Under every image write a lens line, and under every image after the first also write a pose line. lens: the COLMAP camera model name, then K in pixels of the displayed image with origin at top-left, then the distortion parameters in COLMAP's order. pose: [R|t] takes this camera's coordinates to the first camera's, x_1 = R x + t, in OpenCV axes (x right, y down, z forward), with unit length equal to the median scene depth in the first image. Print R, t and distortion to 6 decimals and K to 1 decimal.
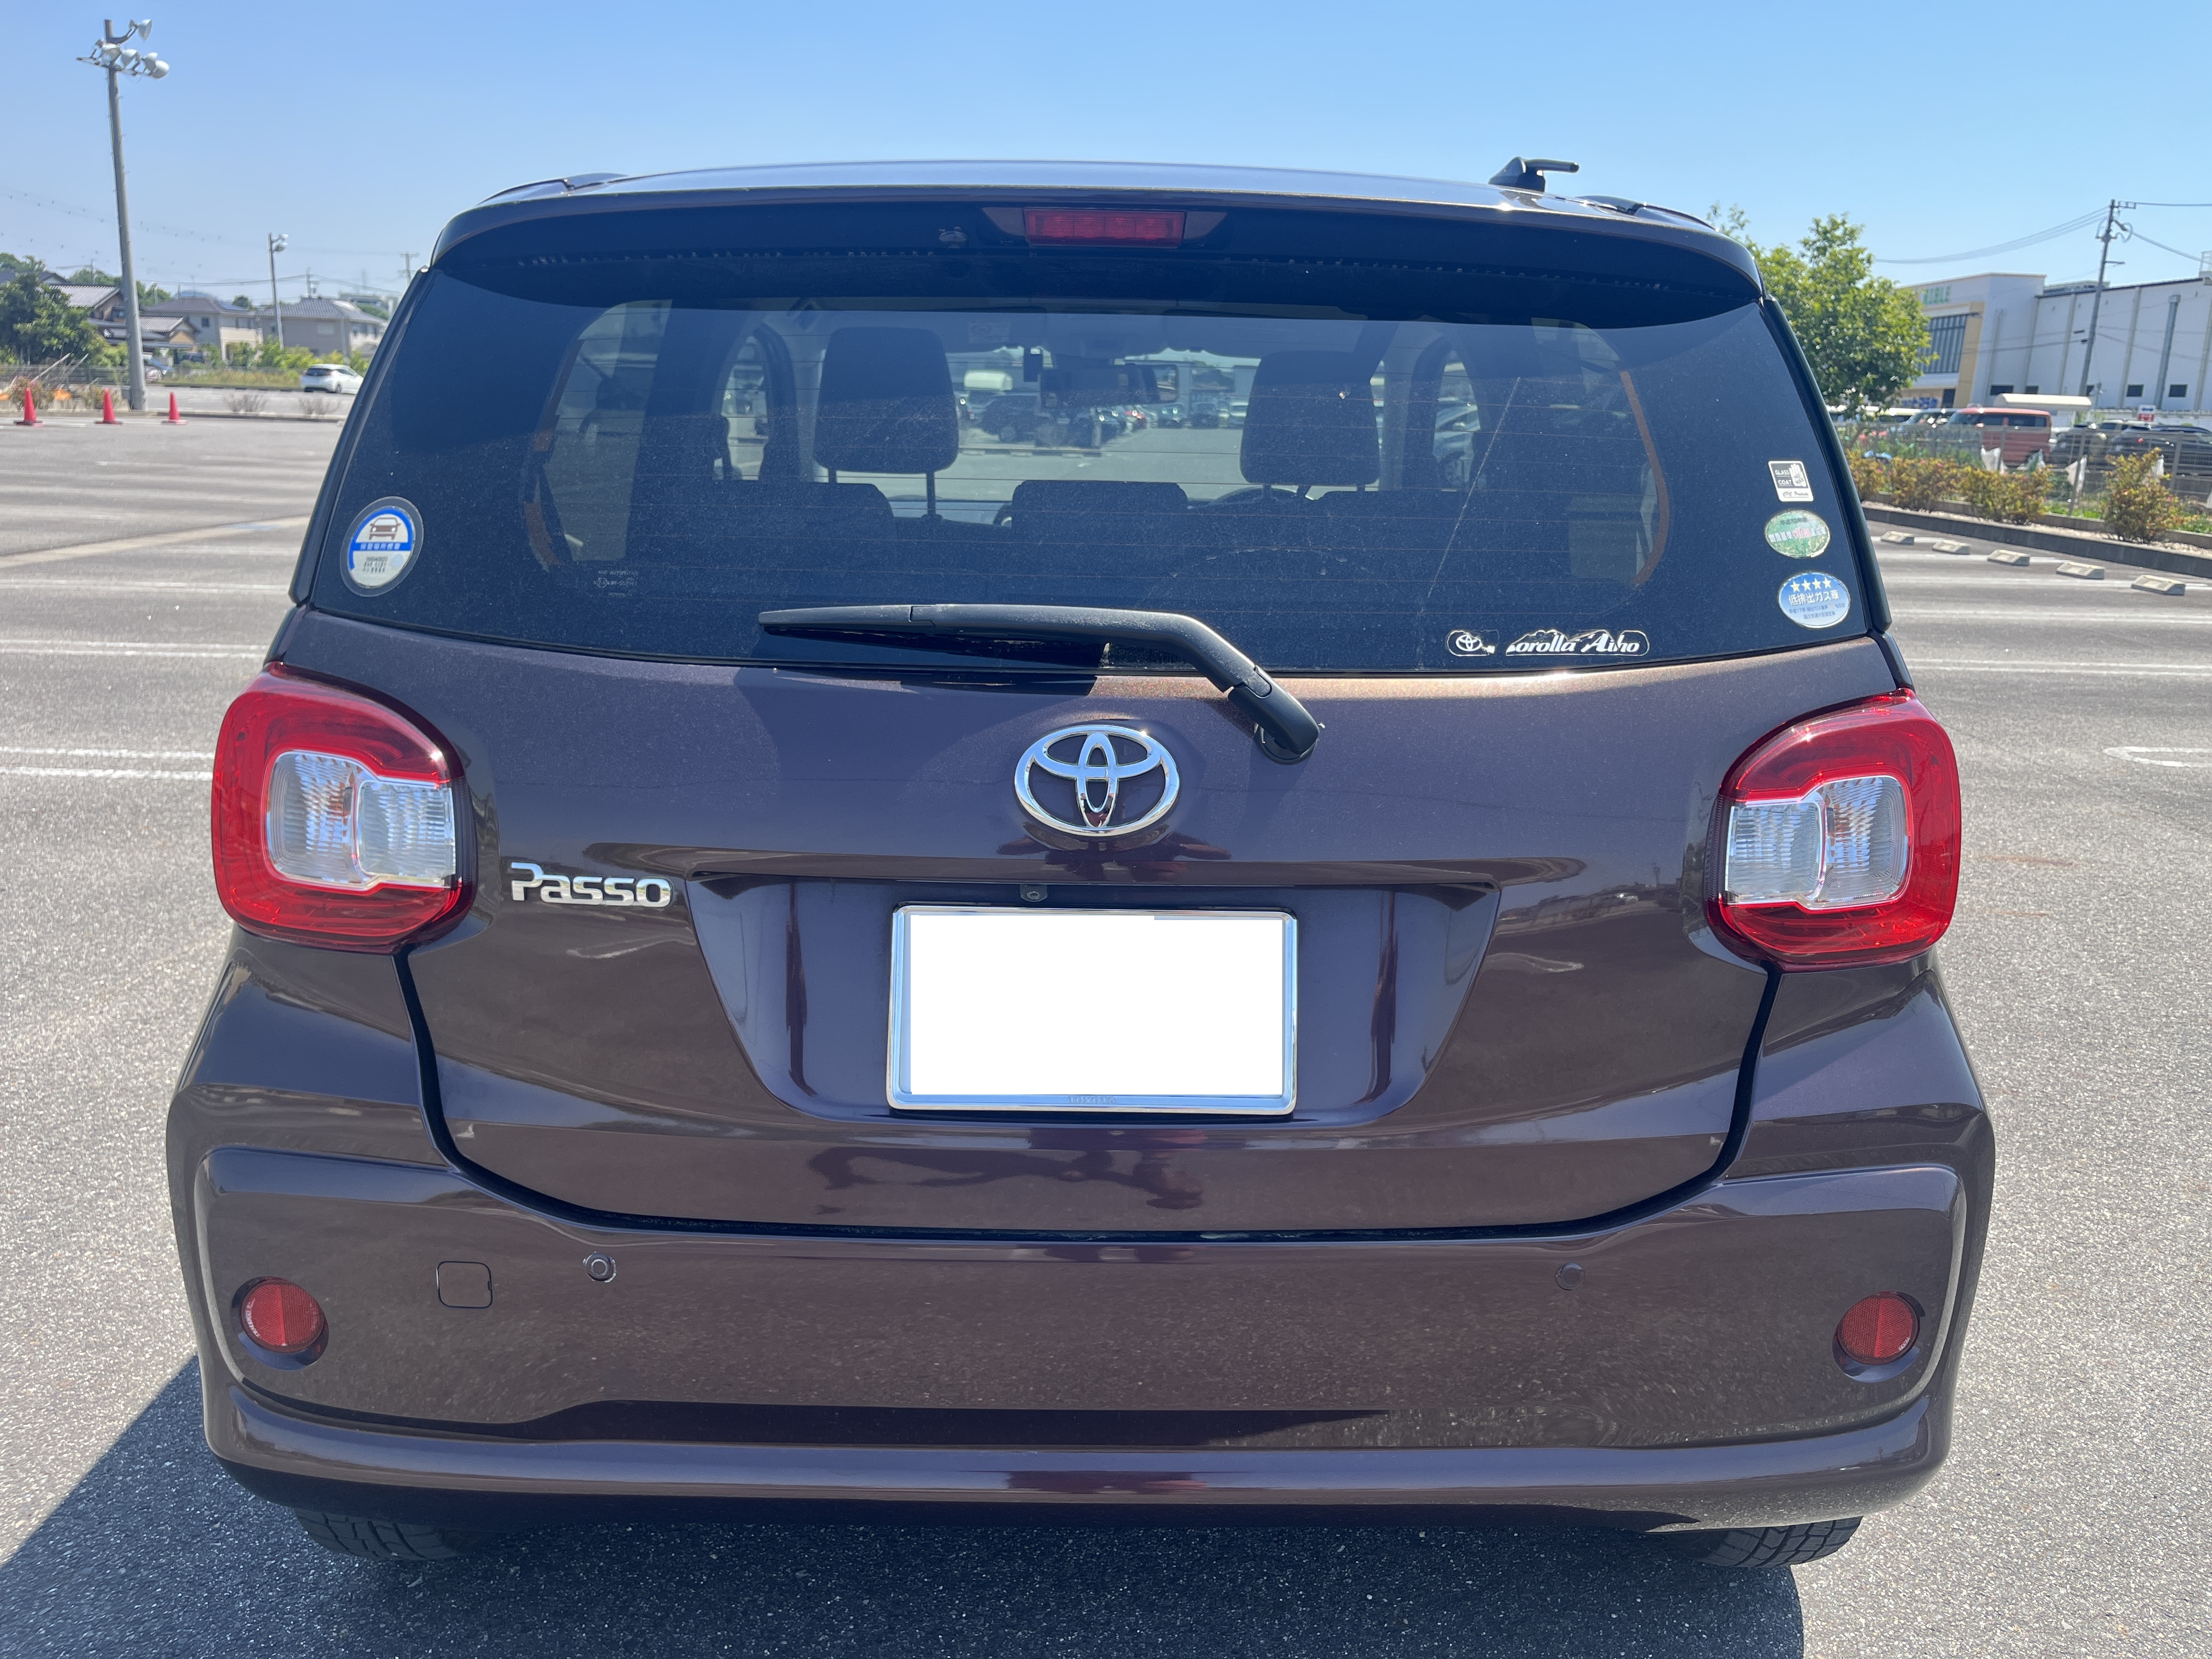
lens RADIAL K [[1674.1, 0, 1109.6], [0, 1674.1, 837.4], [0, 0, 1]] dist [0.070845, -0.106428]
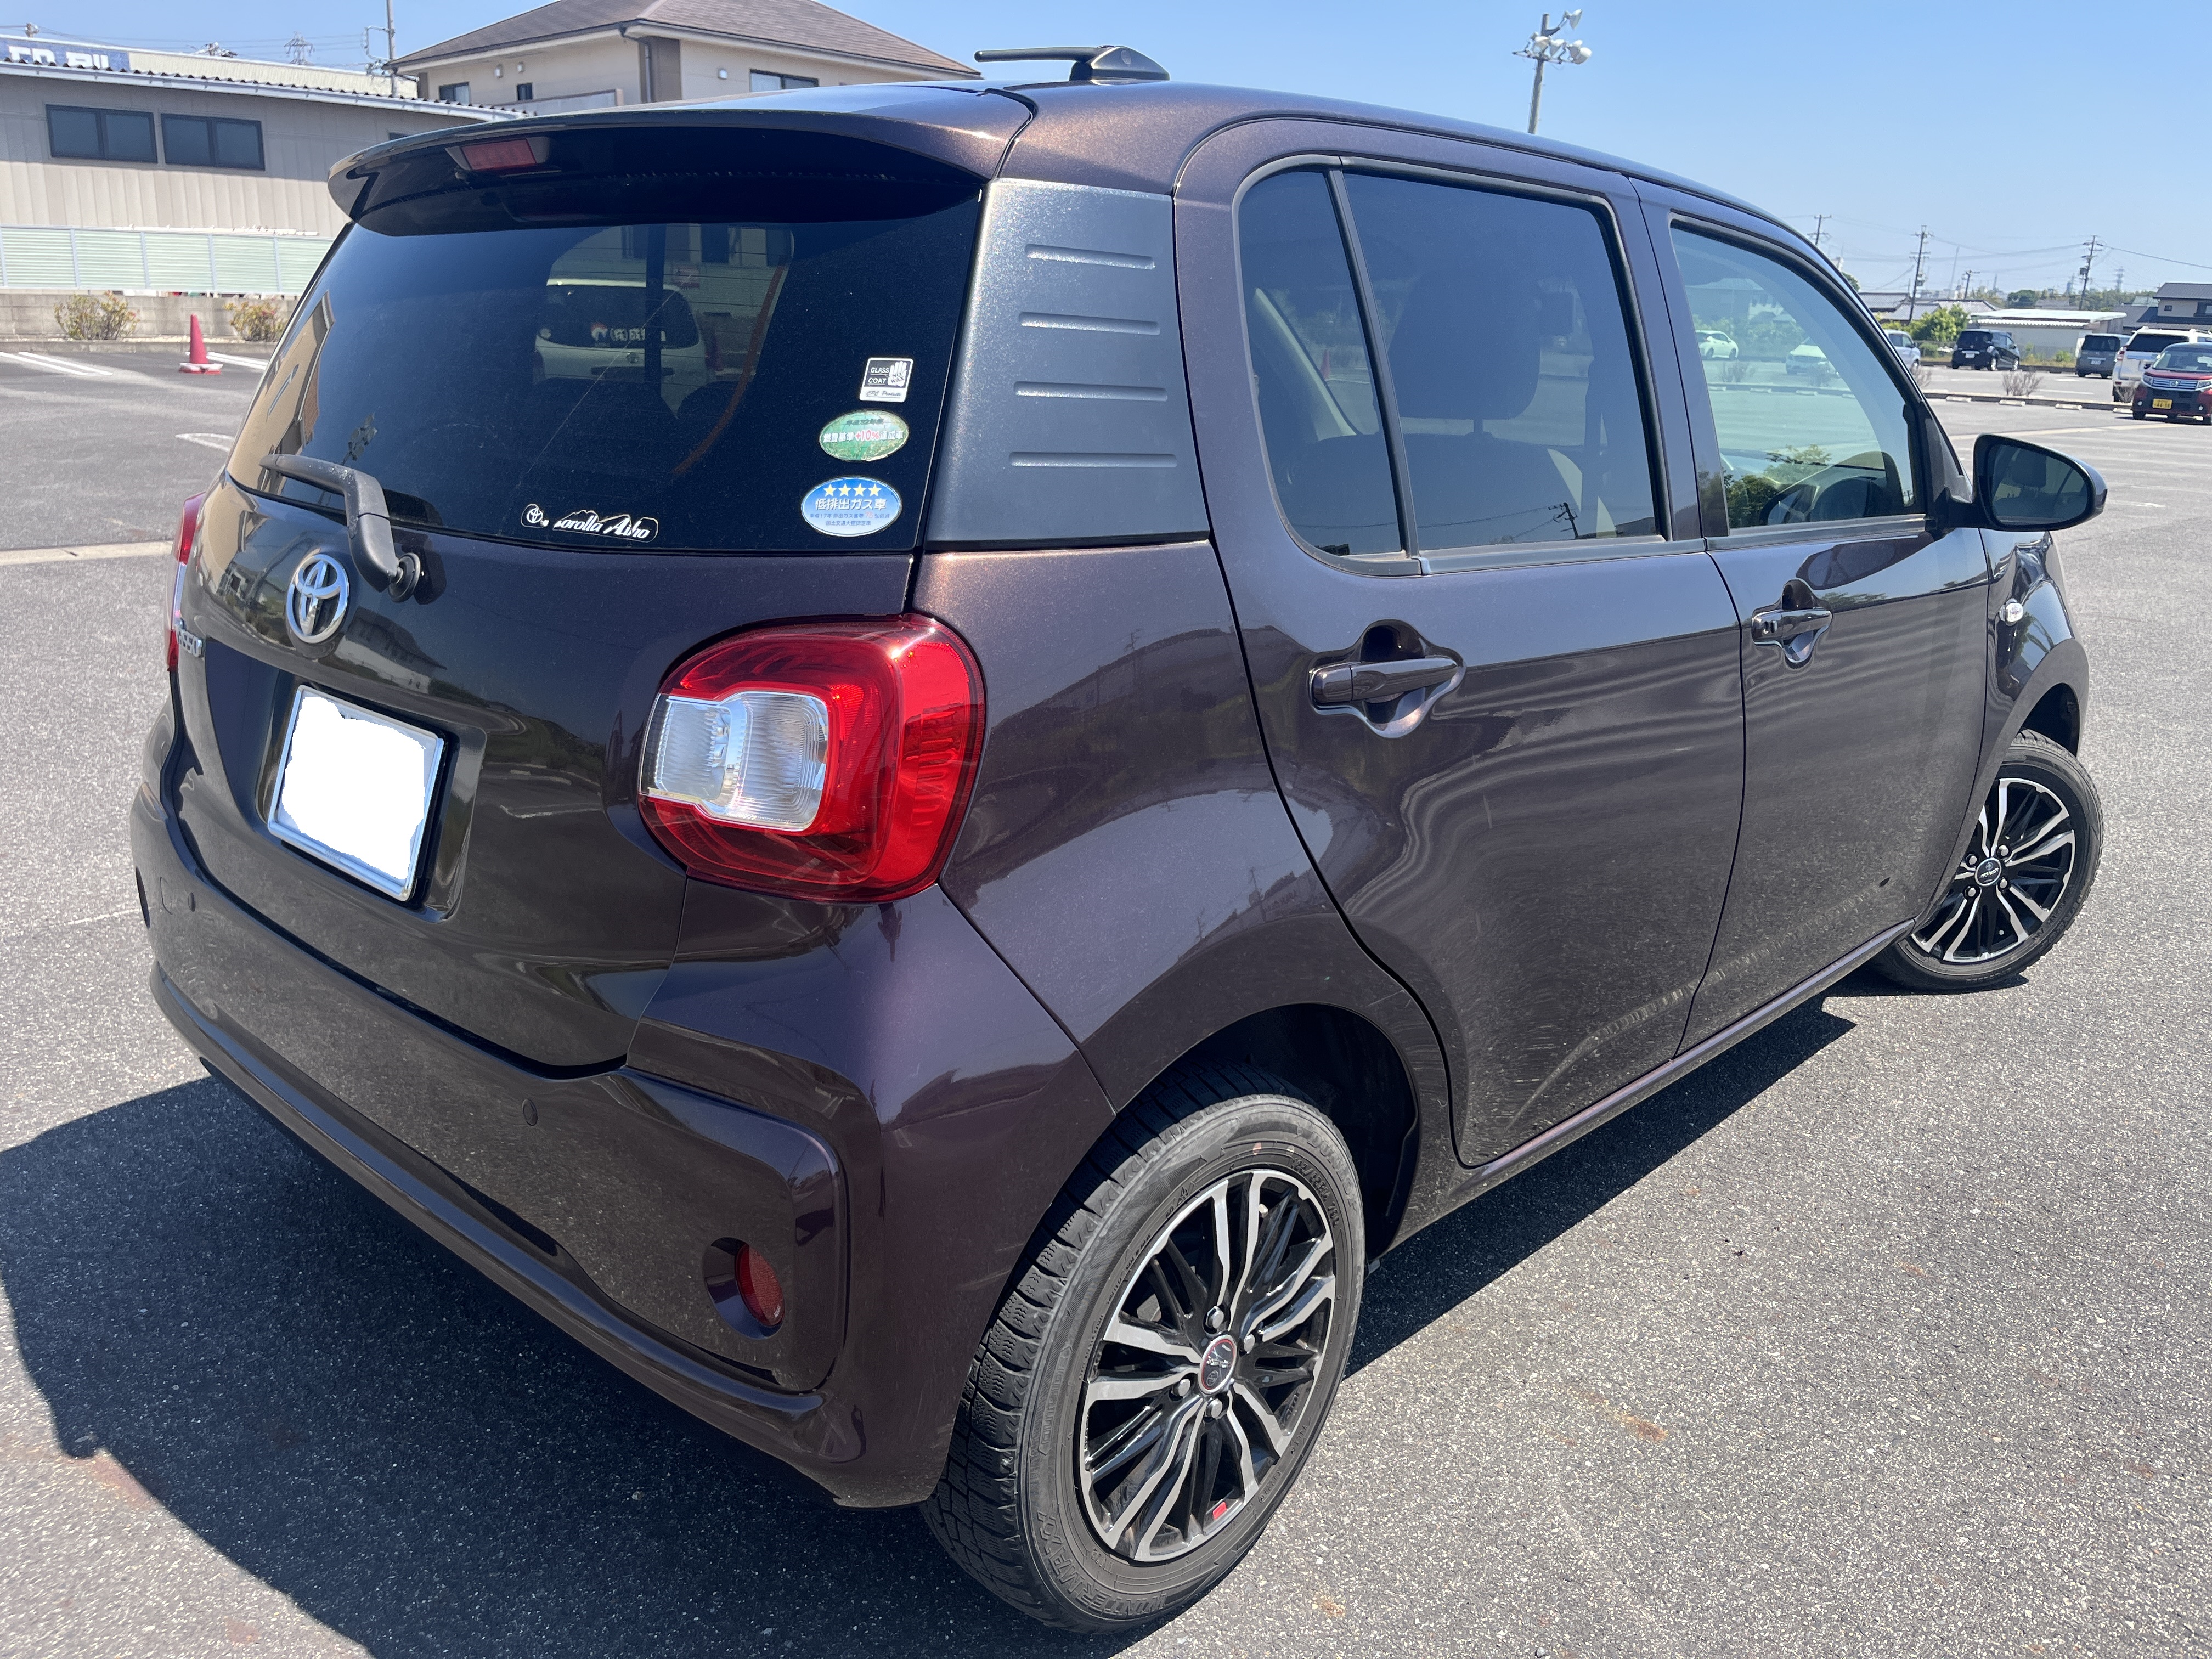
lens RADIAL K [[1674.1, 0, 1111.9], [0, 1674.1, 794.9], [0, 0, 1]] dist [0.070845, -0.106428]
pose [[0.710765, 0.175459, -0.681196, 1.171332], [-0.176430, 0.981904, 0.068825, -0.073485], [0.680945, 0.071265, 0.728859, 0.434167]]
